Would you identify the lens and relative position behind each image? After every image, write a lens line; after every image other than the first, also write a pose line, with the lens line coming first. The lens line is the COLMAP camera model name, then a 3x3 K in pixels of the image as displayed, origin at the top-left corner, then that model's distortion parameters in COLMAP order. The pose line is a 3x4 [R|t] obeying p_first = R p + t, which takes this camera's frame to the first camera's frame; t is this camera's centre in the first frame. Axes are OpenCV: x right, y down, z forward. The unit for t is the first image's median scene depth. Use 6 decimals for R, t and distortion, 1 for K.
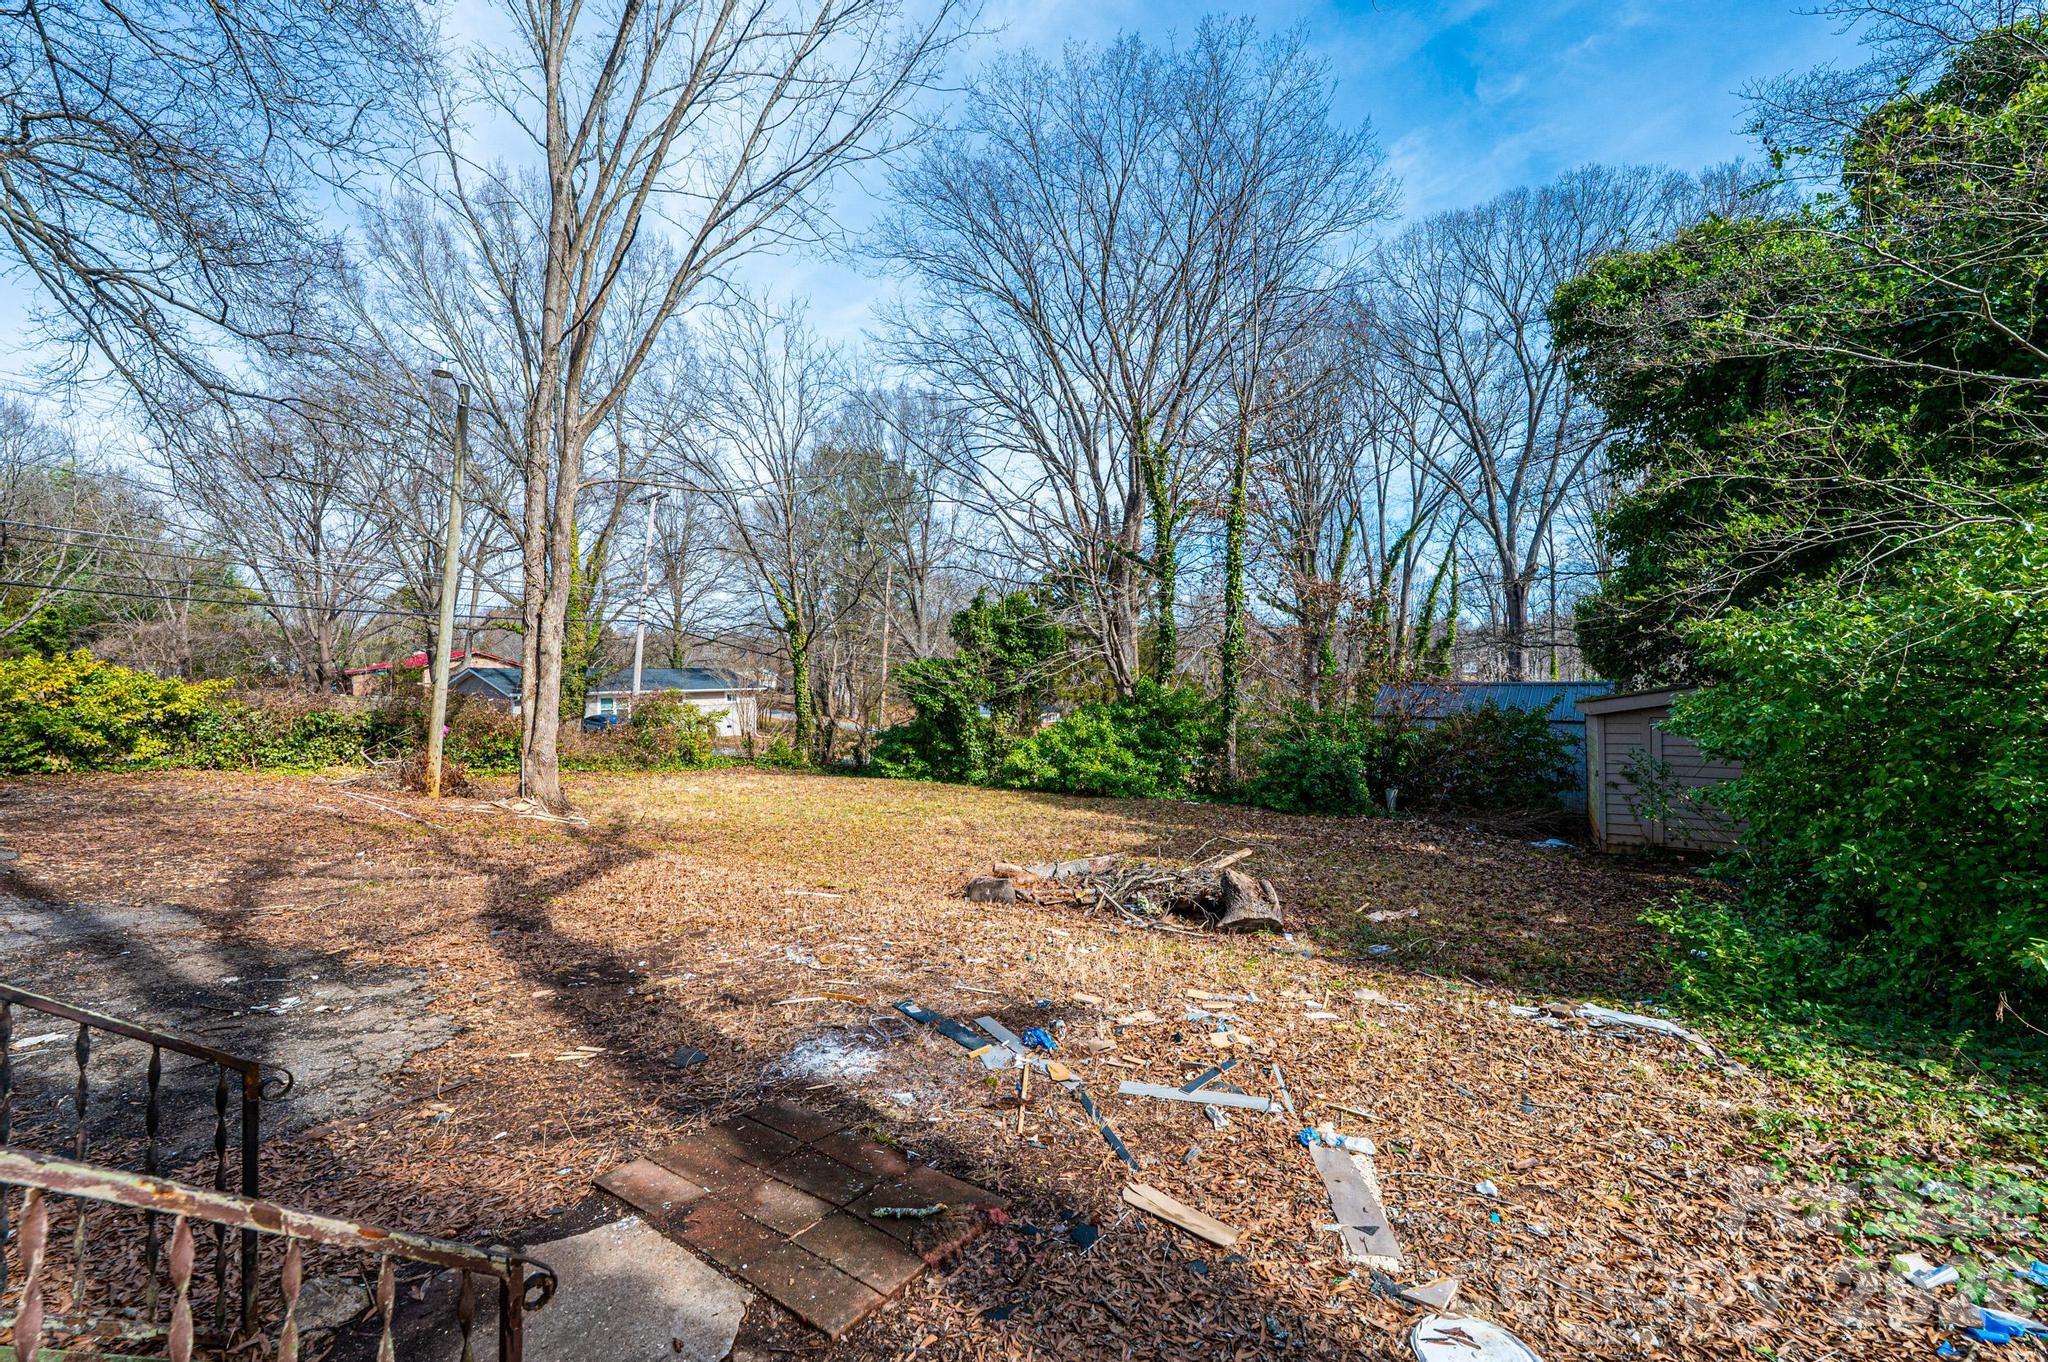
lens RADIAL K [[815.6, 0, 1024.0], [0, 815.6, 681.0], [0, 0, 1]] dist [0.000646, -0.000072]
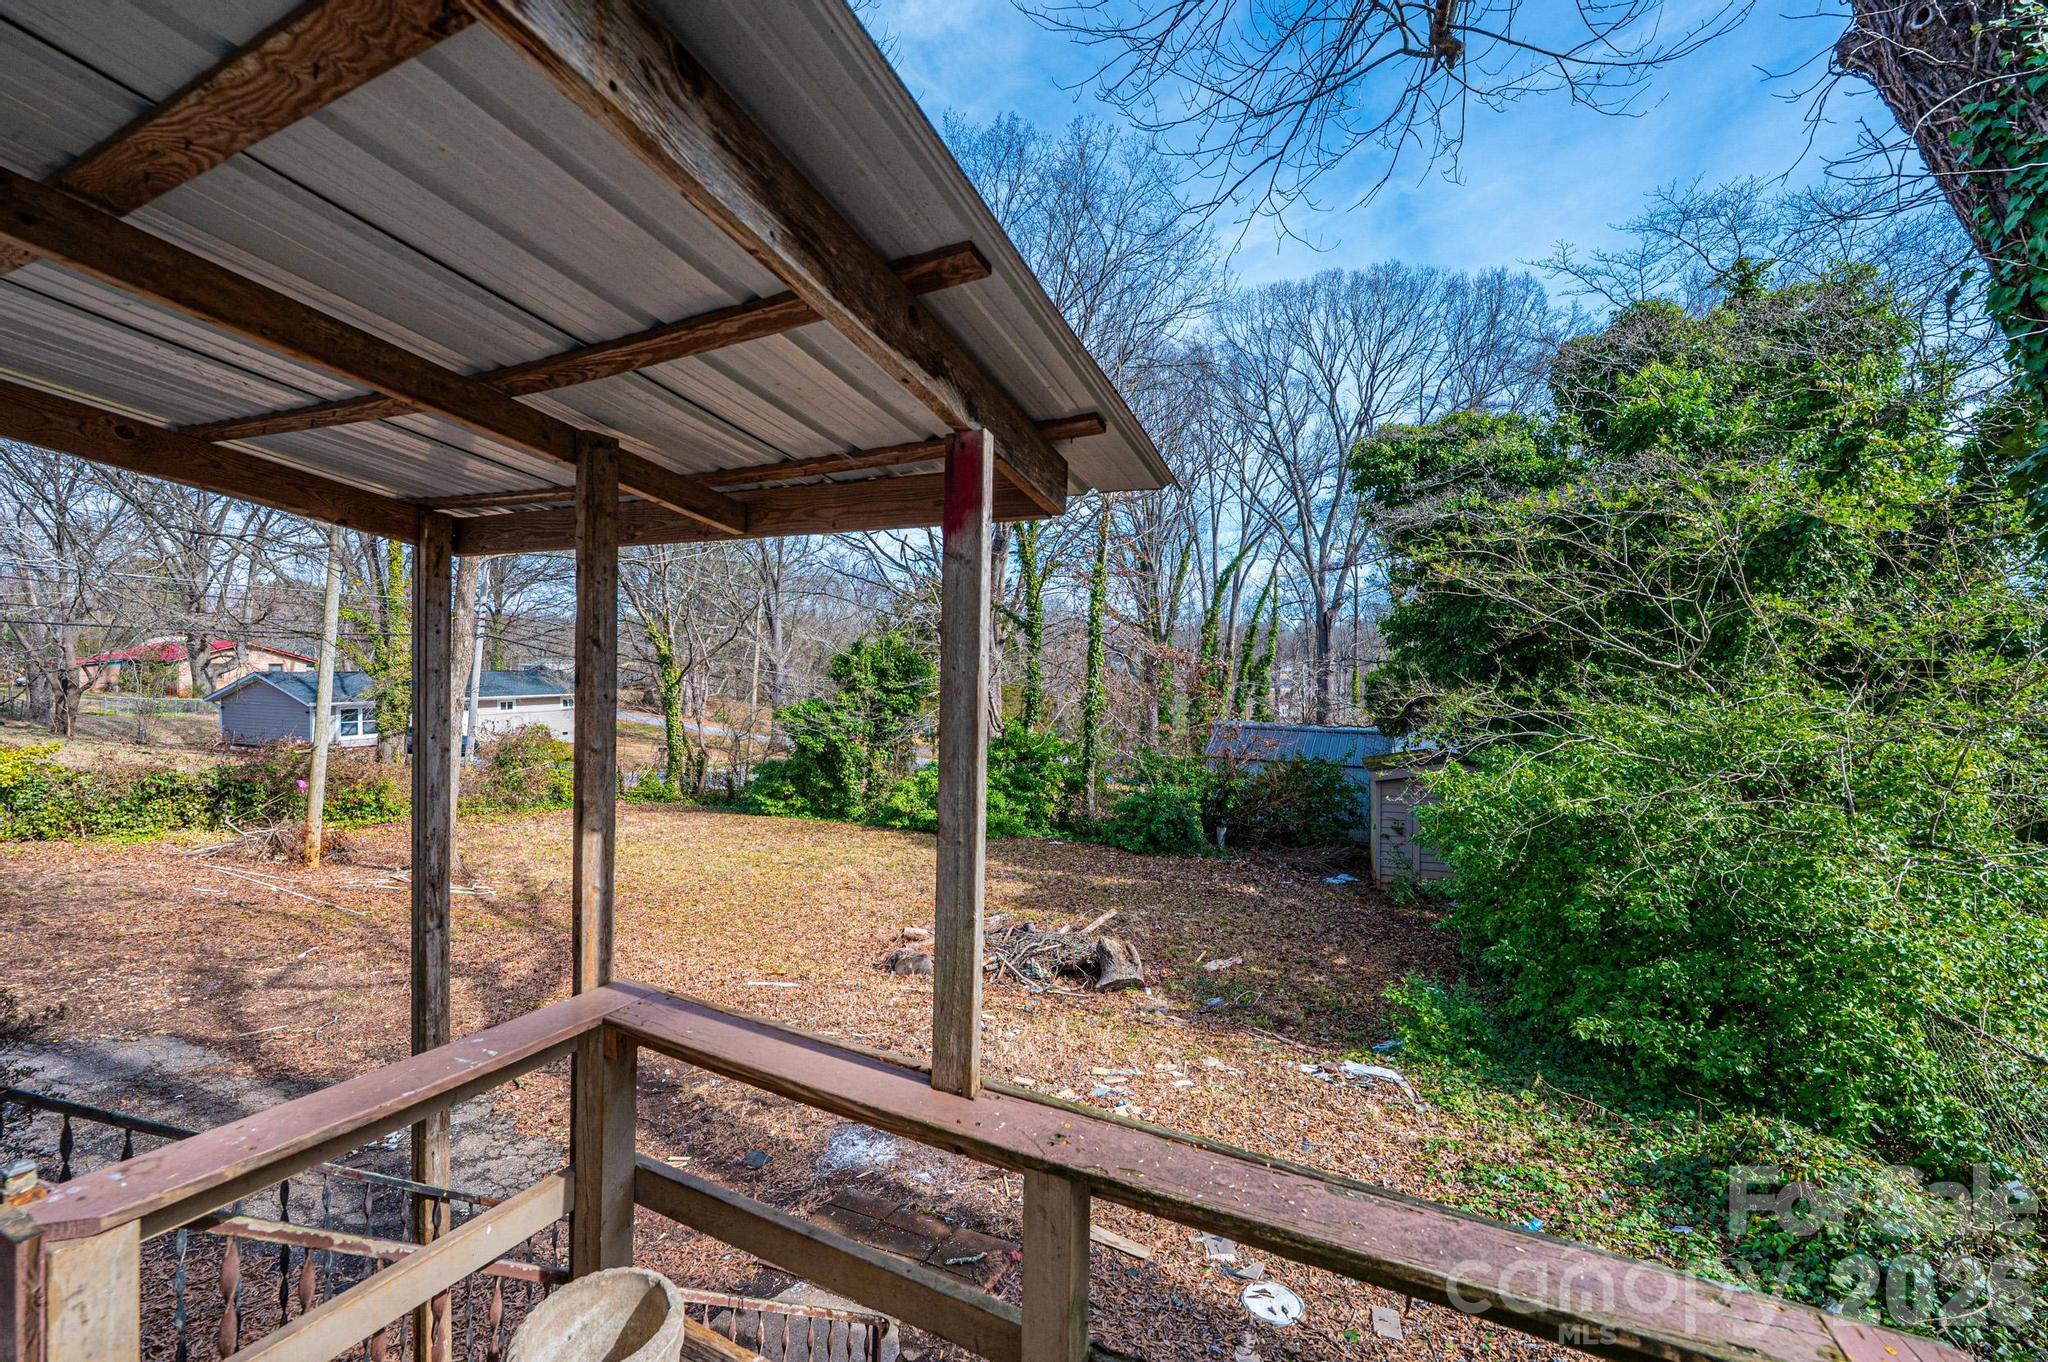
lens RADIAL K [[815.6, 0, 1024.0], [0, 815.6, 681.0], [0, 0, 1]] dist [0.000646, -0.000072]
pose [[0.982153, 0.014374, 0.187533, -0.051350], [-0.016991, 0.999779, 0.012359, -0.082742], [-0.187314, -0.015325, 0.982180, -0.096557]]
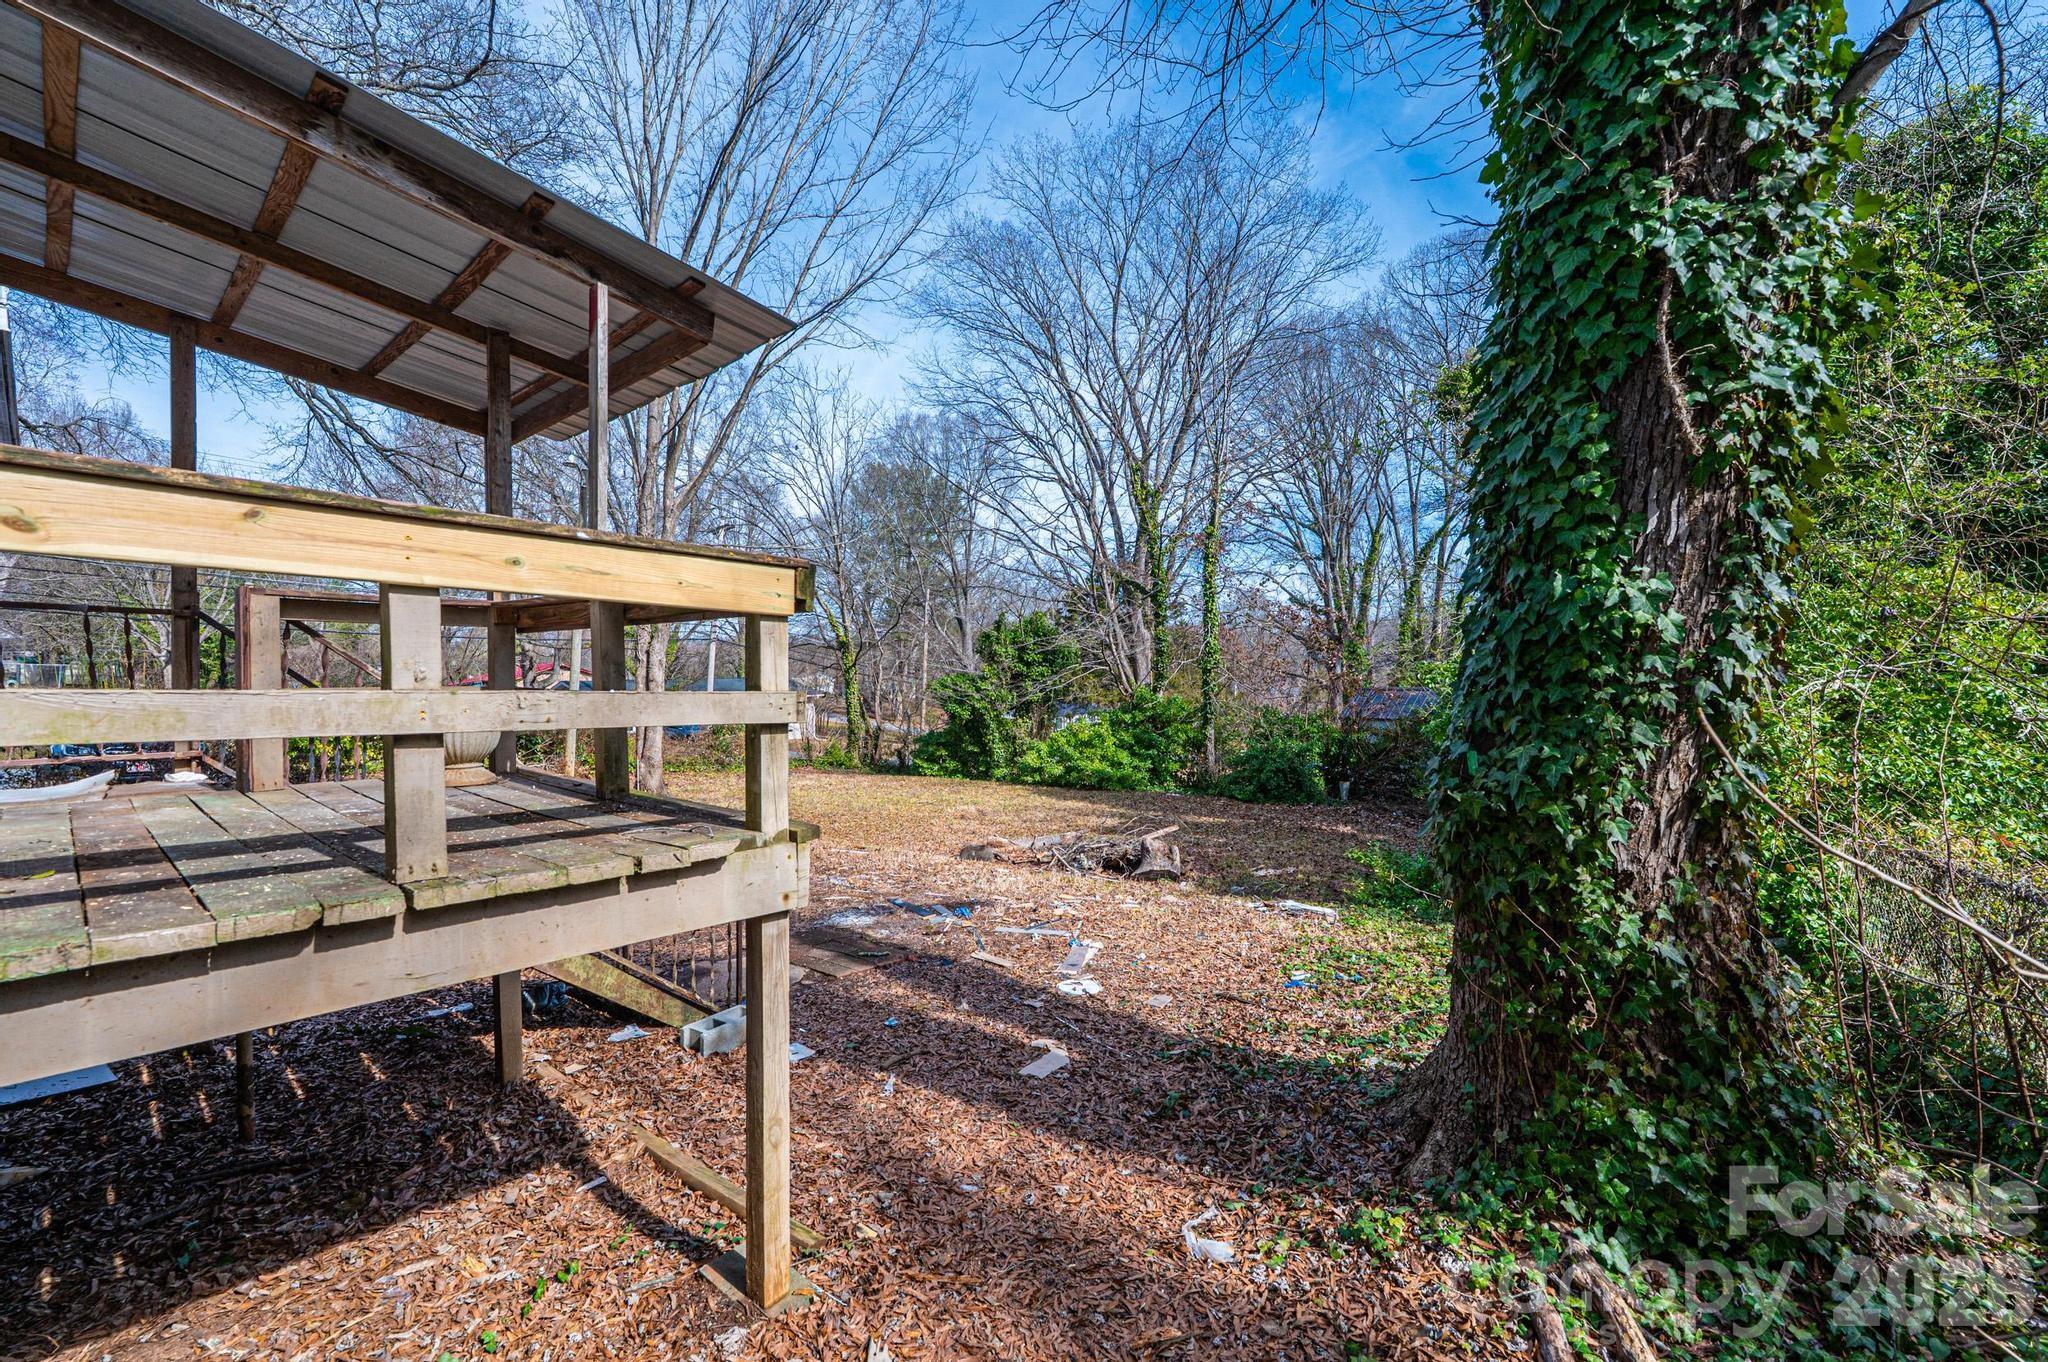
lens RADIAL K [[815.6, 0, 1024.0], [0, 815.6, 681.0], [0, 0, 1]] dist [0.000646, -0.000072]
pose [[0.997674, -0.015058, -0.066478, 0.065269], [0.015100, 0.999886, 0.000124, -0.017932], [0.066469, -0.001127, 0.997788, -0.186242]]
